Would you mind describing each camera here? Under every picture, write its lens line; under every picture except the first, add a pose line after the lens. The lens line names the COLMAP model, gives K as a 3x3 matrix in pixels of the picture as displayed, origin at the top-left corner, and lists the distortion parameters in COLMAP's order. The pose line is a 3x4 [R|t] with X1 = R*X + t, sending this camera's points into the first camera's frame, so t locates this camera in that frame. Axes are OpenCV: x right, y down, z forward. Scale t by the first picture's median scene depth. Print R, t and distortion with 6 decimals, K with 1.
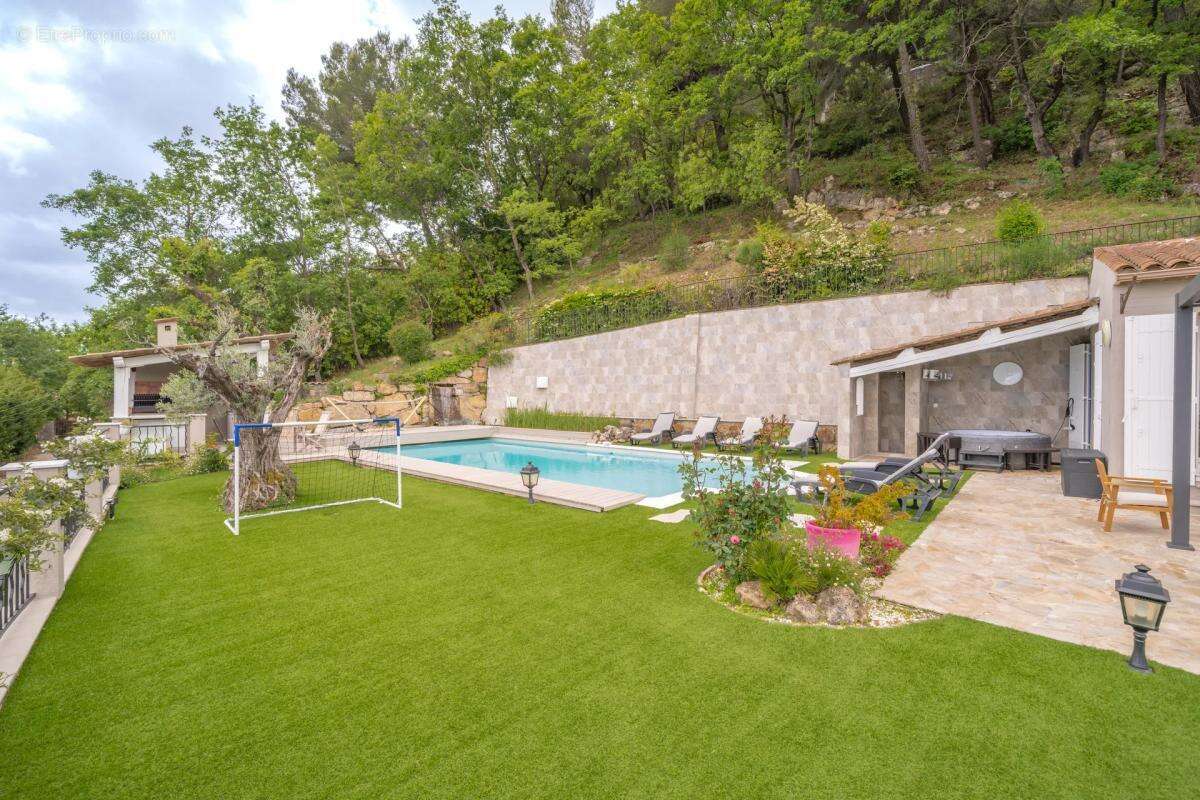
lens RADIAL K [[524.8, 0, 601.4], [0, 524.8, 393.7], [0, 0, 1]] dist [-0.000459, -0.000341]
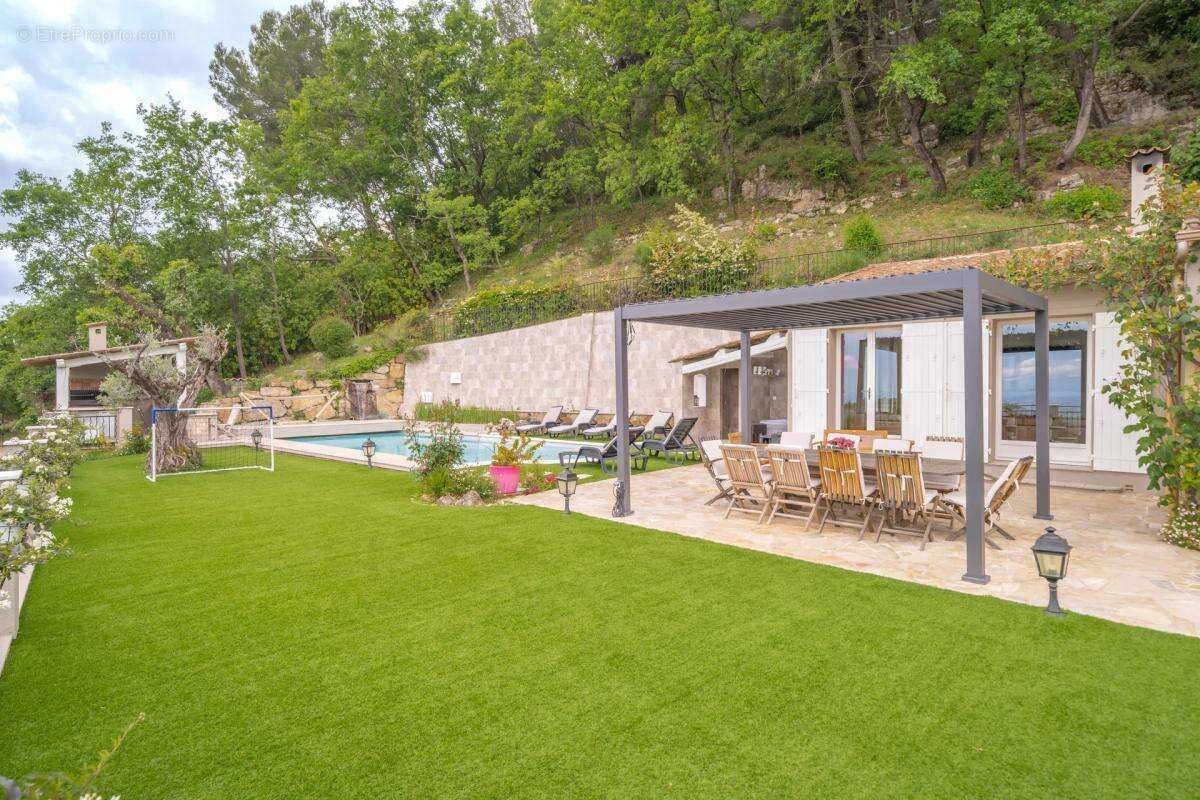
lens RADIAL K [[645.3, 0, 601.9], [0, 645.3, 395.4], [0, 0, 1]] dist [-0.001139, 0.001586]
pose [[0.999881, -0.002422, -0.015226, 0.192189], [0.002558, 0.999957, 0.008874, 0.002138], [0.015204, -0.008912, 0.999845, -0.257449]]
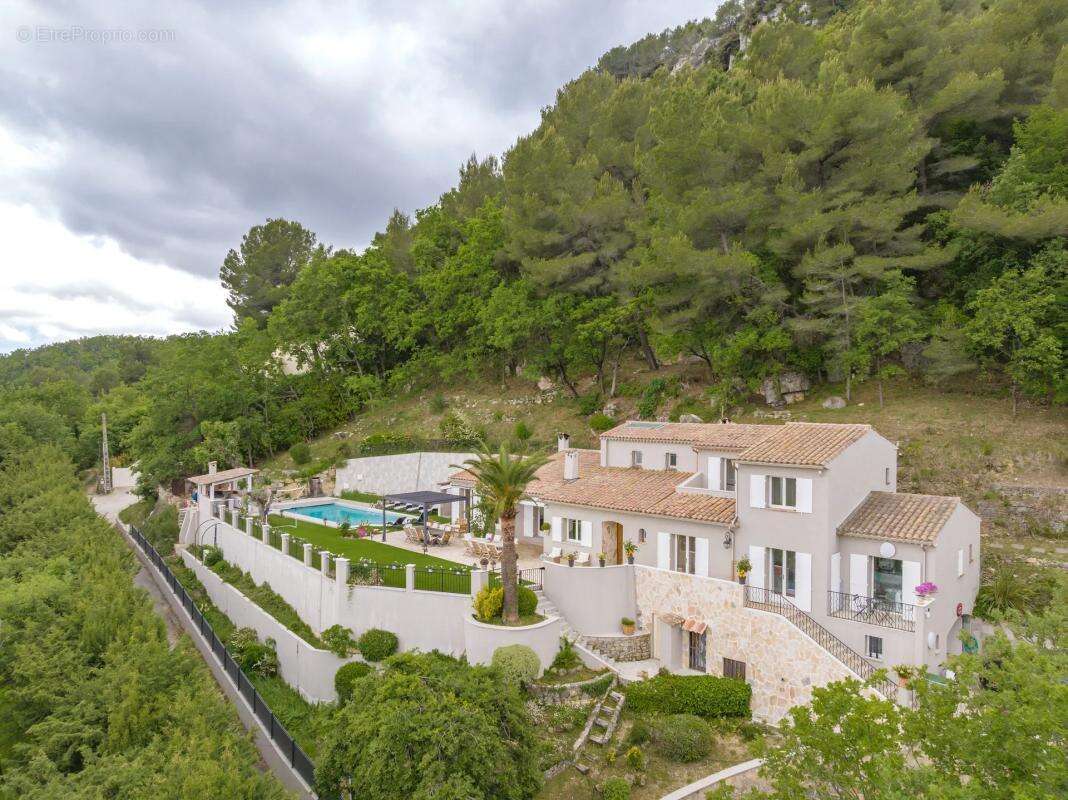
lens RADIAL K [[757.4, 0, 535.9], [0, 757.4, 398.8], [0, 0, 1]] dist [-0.028184, -0.016499]
pose [[0.998756, 0.003166, -0.049760, 0.750842], [-0.003471, 0.999976, -0.006044, -0.322148], [0.049739, 0.006209, 0.998743, -2.026191]]
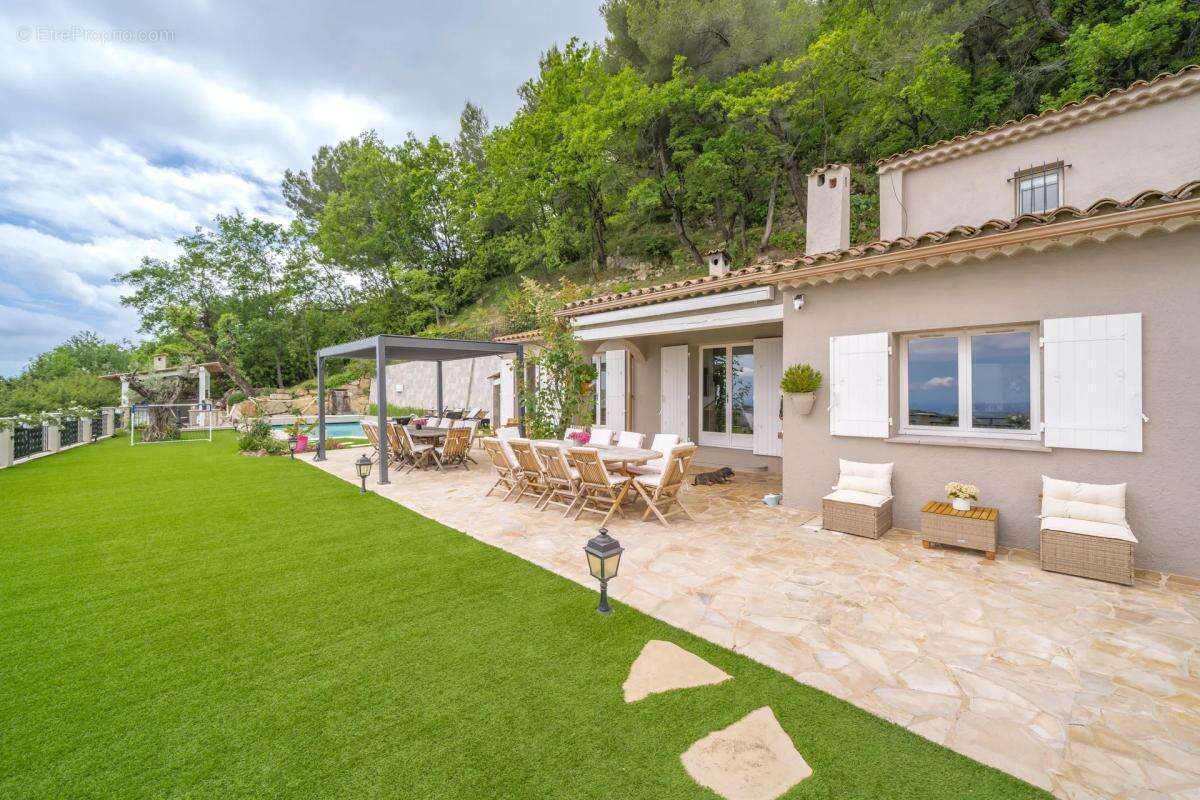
lens RADIAL K [[479.4, 0, 591.3], [0, 479.4, 388.5], [0, 0, 1]] dist [-0.002559, -0.000521]
pose [[0.997367, -0.000695, -0.072518, 0.568541], [-0.000665, 0.999824, -0.018731, 0.005977], [0.072518, 0.018730, 0.997191, -0.399066]]
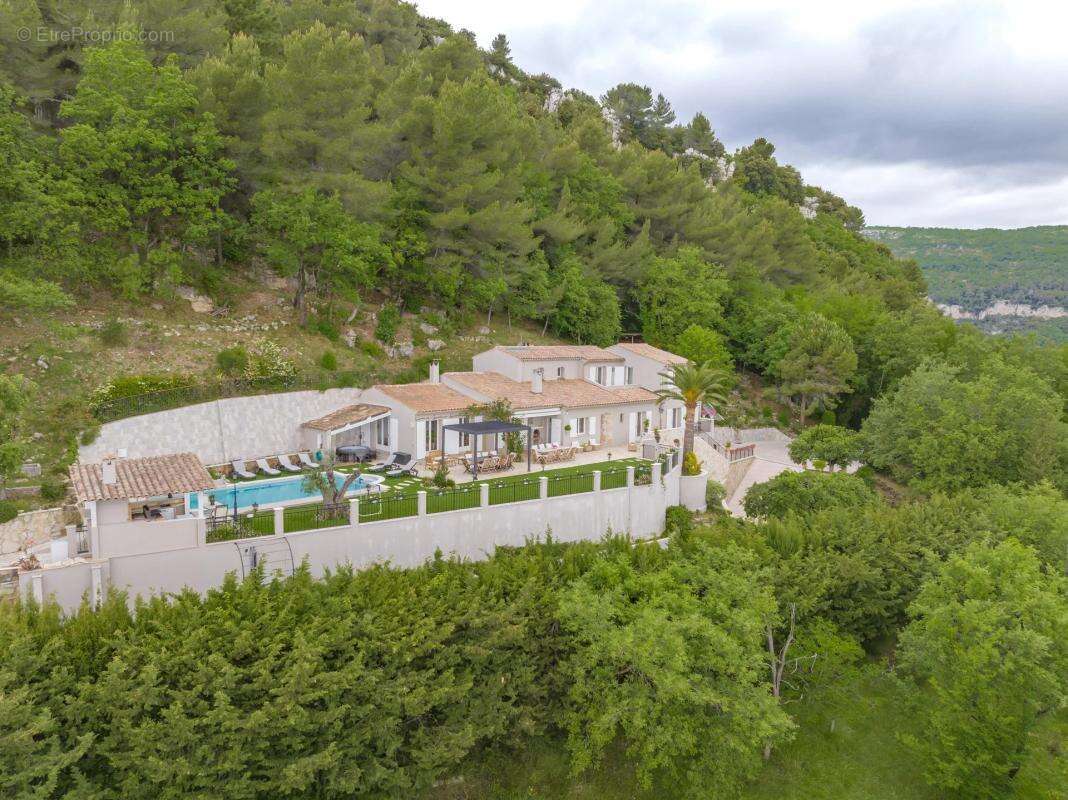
lens RADIAL K [[764.6, 0, 542.7], [0, 764.6, 403.9], [0, 0, 1]] dist [-0.034843, -0.002753]
pose [[0.072982, -0.095525, 0.992748, -1.882949], [-0.010588, 0.995272, 0.096547, -0.333460], [-0.997277, -0.017557, 0.071626, -0.171571]]
